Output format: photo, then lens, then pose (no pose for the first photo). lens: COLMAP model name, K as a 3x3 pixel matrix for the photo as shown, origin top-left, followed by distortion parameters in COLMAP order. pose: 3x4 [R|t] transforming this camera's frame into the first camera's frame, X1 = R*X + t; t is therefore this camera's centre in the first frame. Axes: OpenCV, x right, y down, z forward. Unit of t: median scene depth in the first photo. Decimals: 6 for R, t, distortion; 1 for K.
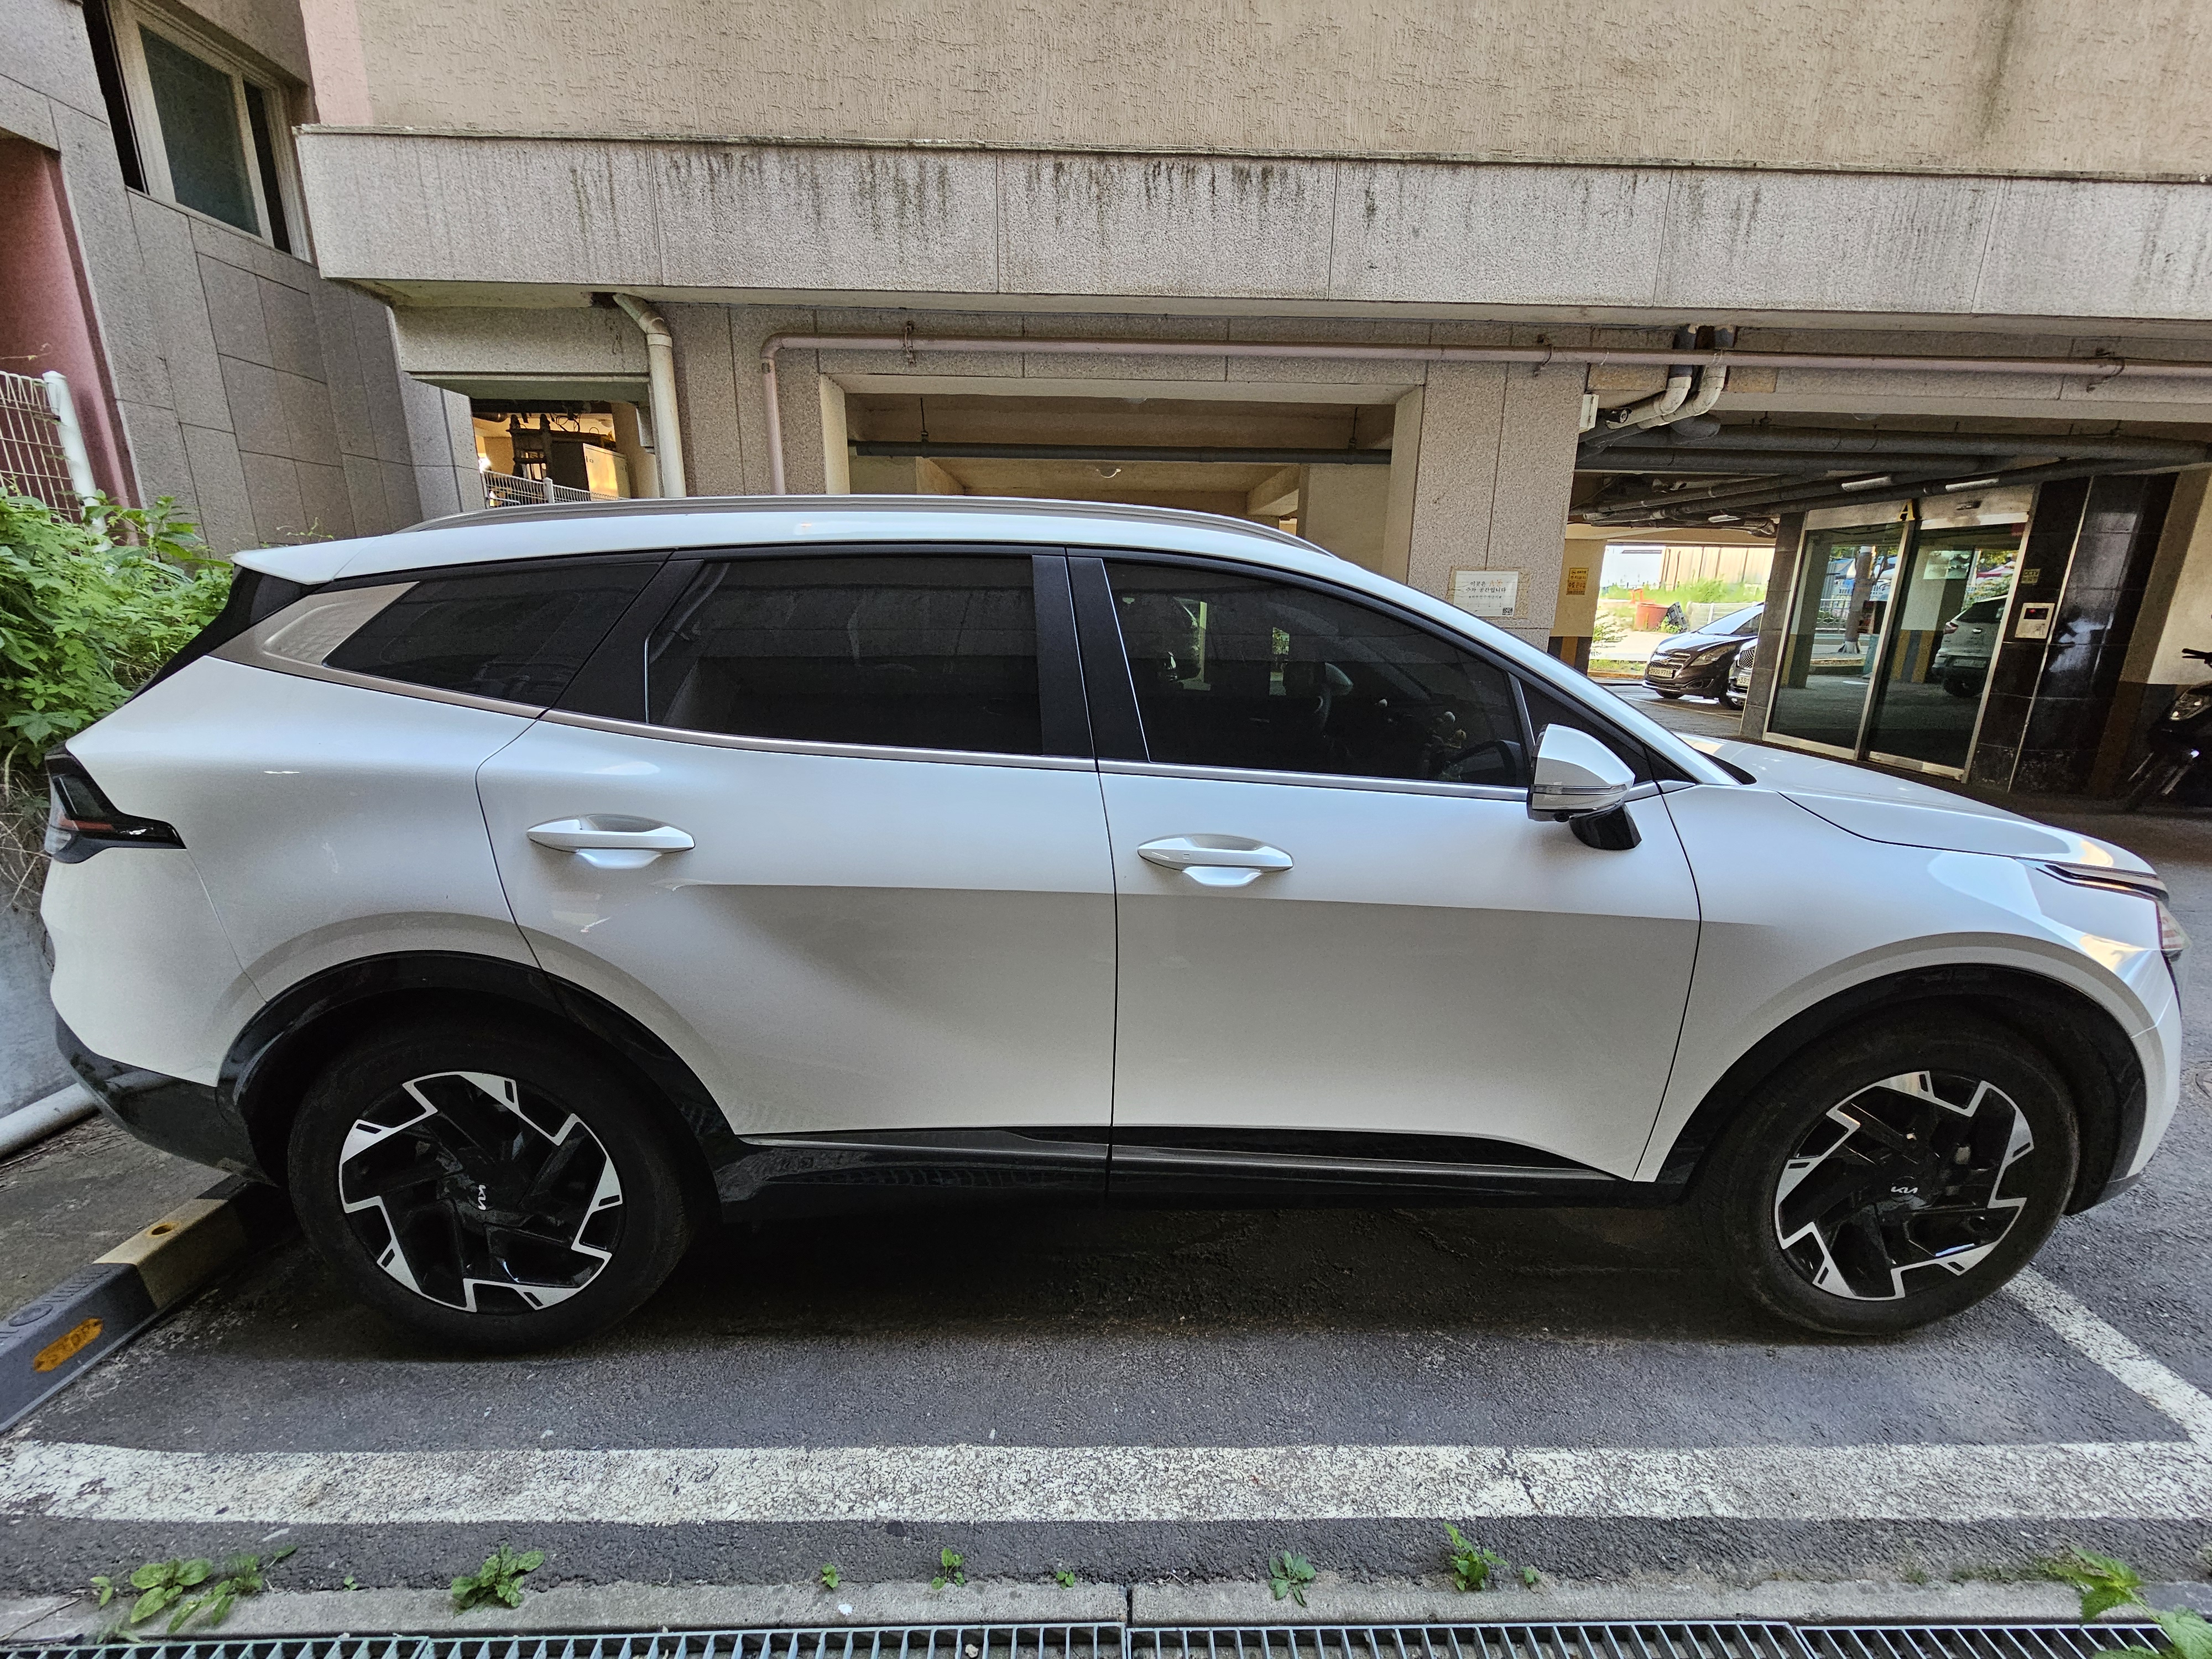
lens RADIAL K [[901.5, 0, 1109.1], [0, 901.5, 837.4], [0, 0, 1]] dist [-0.003928, -0.000072]
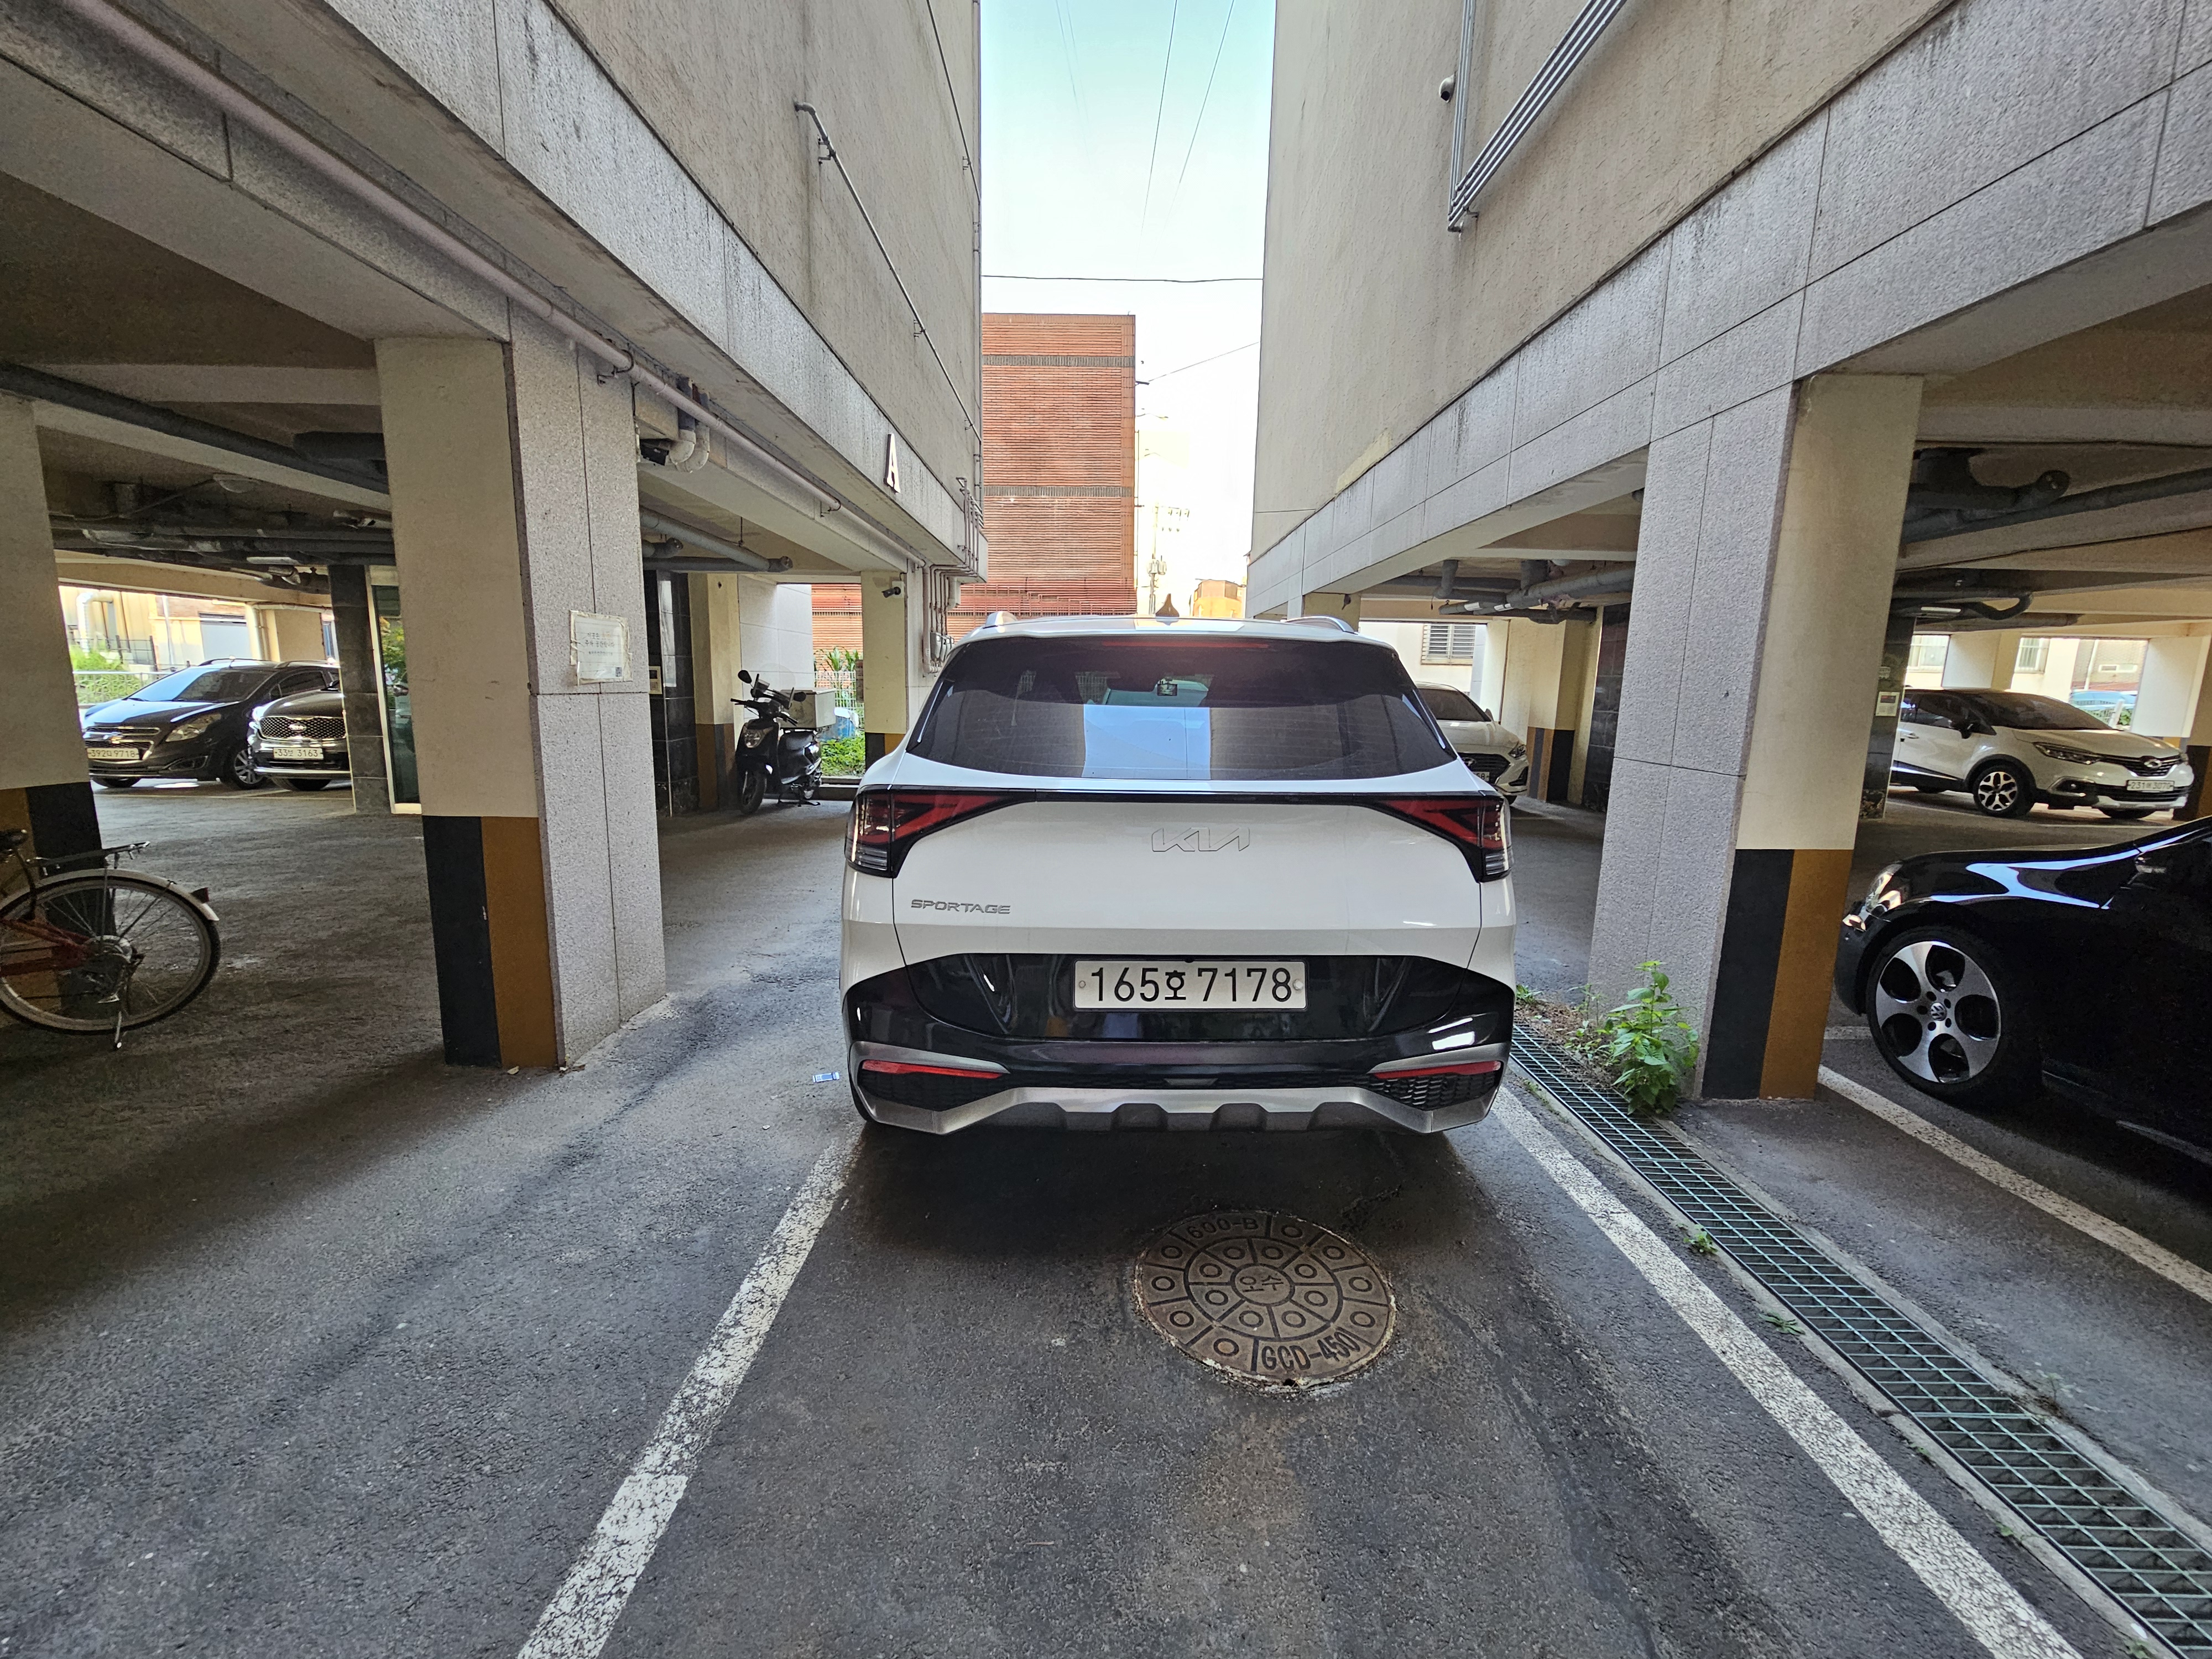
lens RADIAL K [[901.5, 0, 1108.4], [0, 901.5, 837.6], [0, 0, 1]] dist [-0.003928, -0.000072]
pose [[0.003521, -0.174472, 0.984656, -0.972463], [0.238588, 0.956372, 0.168607, -0.392347], [-0.971114, 0.234334, 0.044994, 1.591694]]
